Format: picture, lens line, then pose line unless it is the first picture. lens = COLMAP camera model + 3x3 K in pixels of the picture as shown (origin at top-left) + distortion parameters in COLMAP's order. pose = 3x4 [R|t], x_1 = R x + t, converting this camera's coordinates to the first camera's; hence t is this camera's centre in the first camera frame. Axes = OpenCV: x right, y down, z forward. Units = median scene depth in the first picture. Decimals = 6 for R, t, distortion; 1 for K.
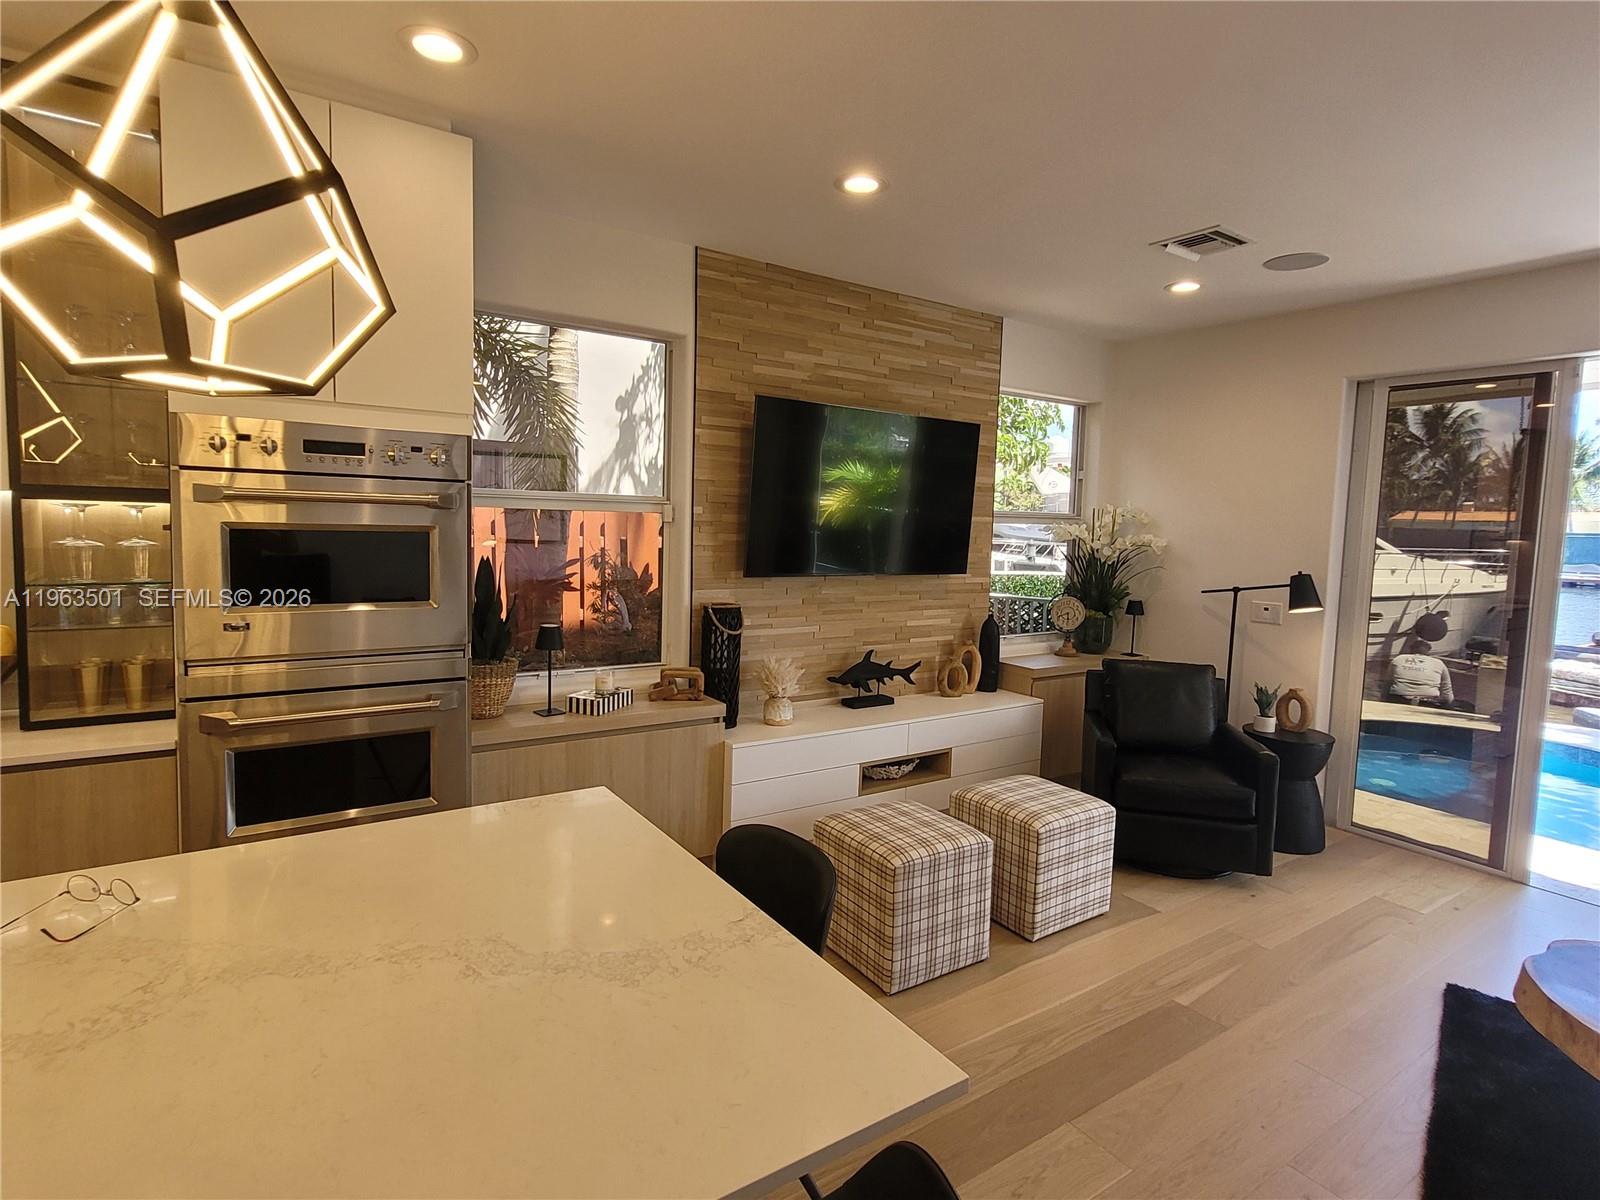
lens RADIAL K [[823.0, 0, 802.7], [0, 823.0, 581.0], [0, 0, 1]] dist [0.002918, 0.000331]
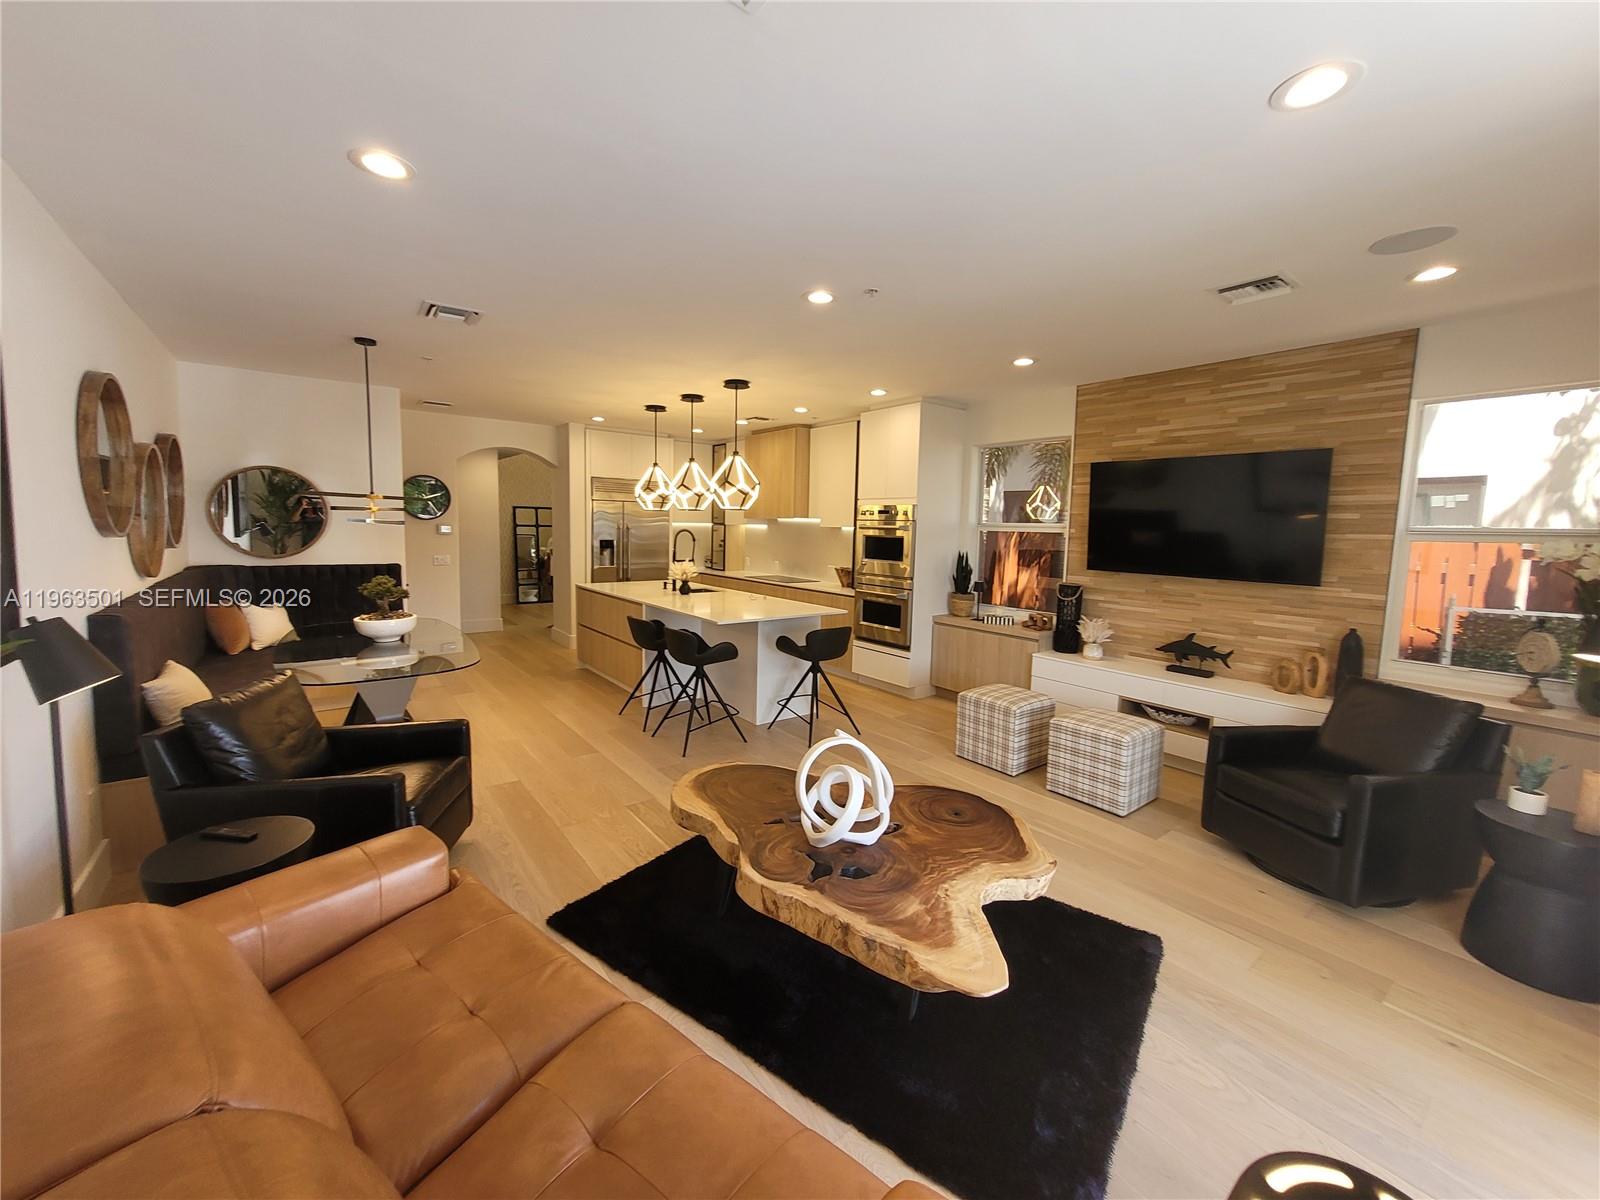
lens RADIAL K [[636.3, 0, 792.2], [0, 636.3, 585.1], [0, 0, 1]] dist [-0.000312, 0.000102]
pose [[0.063227, 0.065118, -0.995872, 1.328217], [-0.094076, 0.993815, 0.059011, 0.007464], [0.993555, 0.089957, 0.068962, 0.336110]]
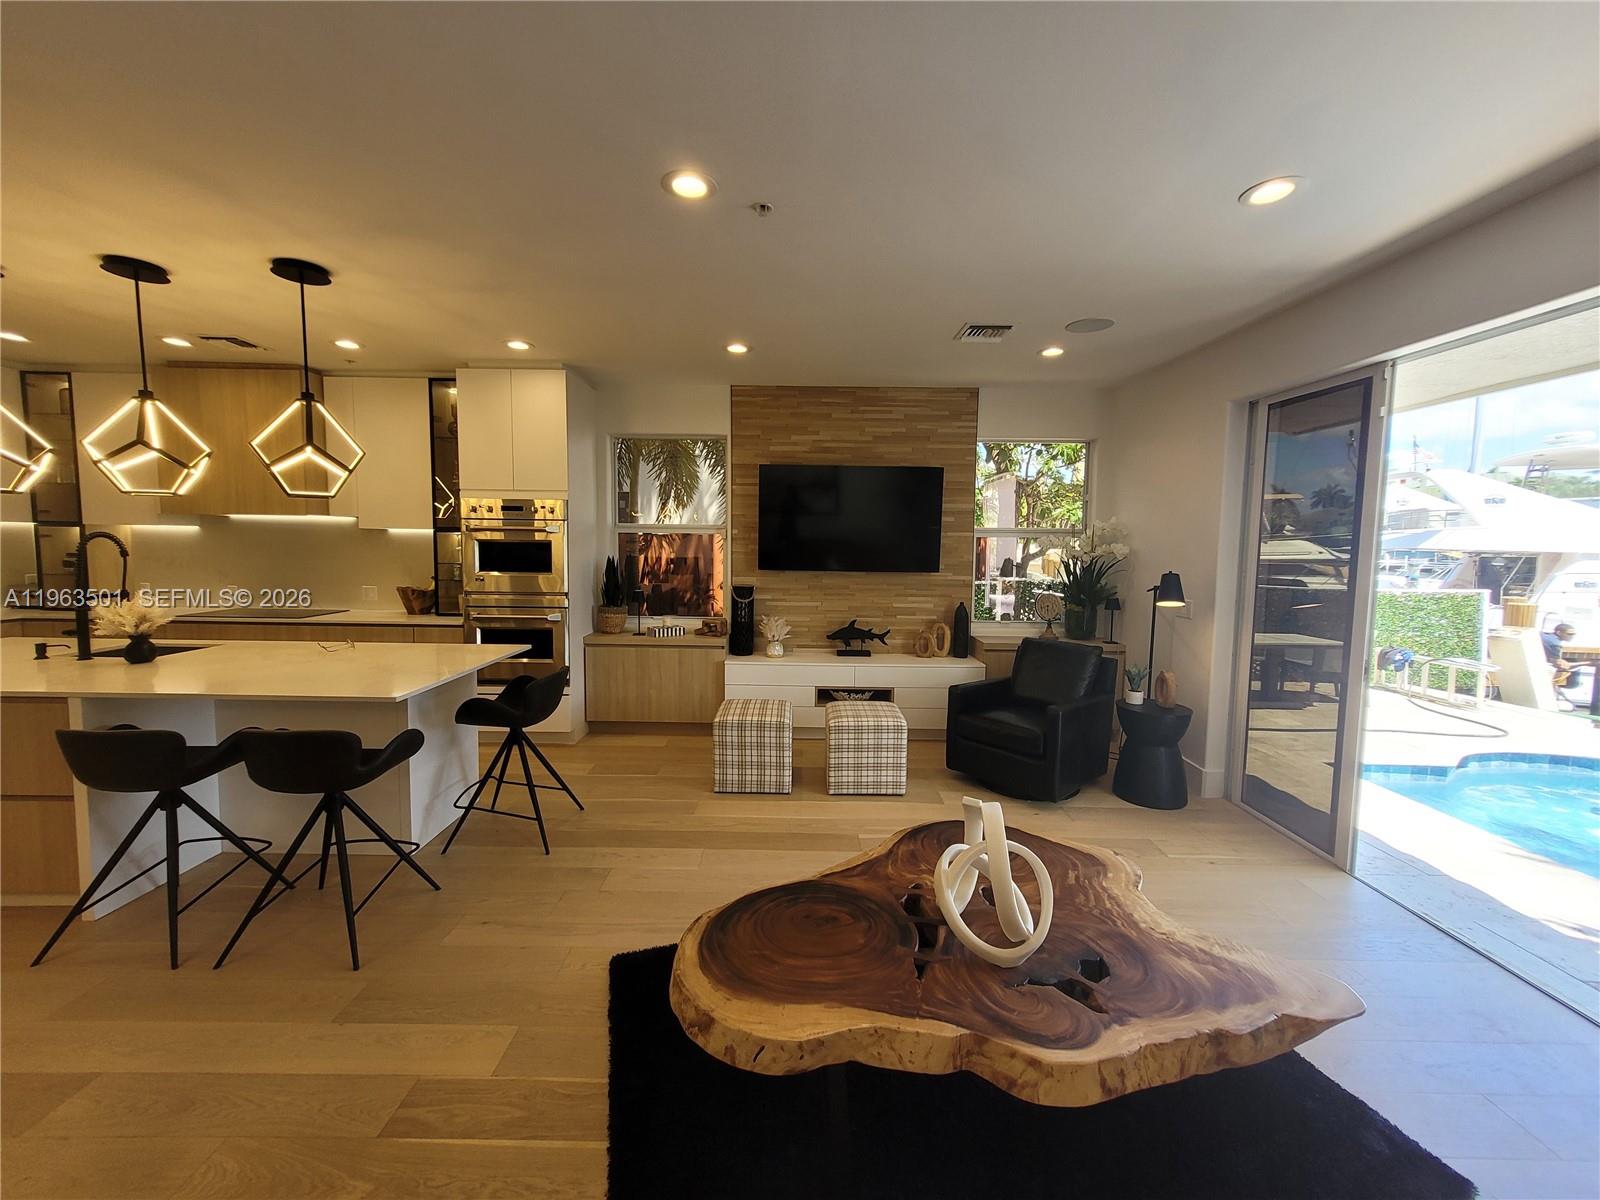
lens RADIAL K [[633.5, 0, 799.8], [0, 633.5, 584.5], [0, 0, 1]] dist [0.007710, 0.000164]
pose [[0.830902, 0.020504, -0.556041, 0.817150], [-0.029512, 0.999538, -0.007242, 0.036273], [0.555635, 0.022427, 0.831124, -0.059933]]
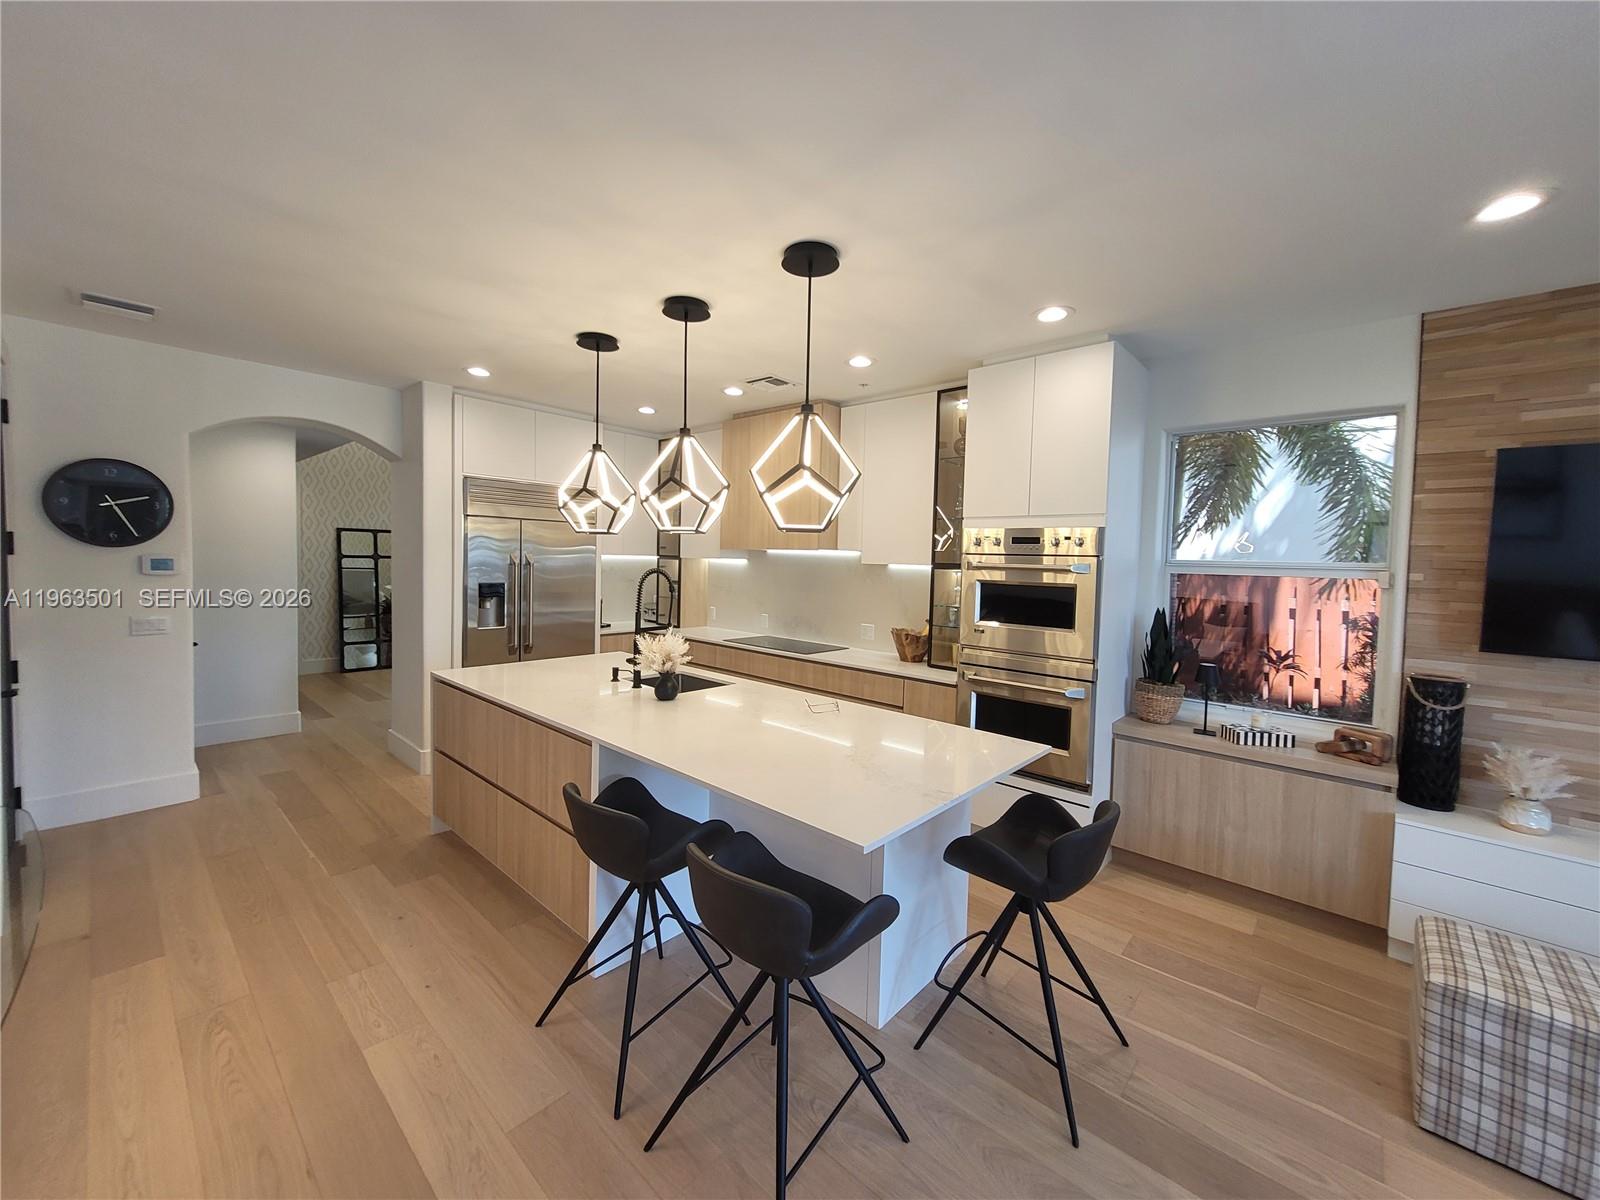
lens RADIAL K [[632.4, 0, 793.3], [0, 632.4, 588.0], [0, 0, 1]] dist [0.004418, 0.000301]
pose [[0.243367, 0.021849, -0.969688, 0.463366], [-0.092081, 0.995751, -0.000673, -0.004611], [0.965553, 0.089454, 0.244345, 0.110918]]
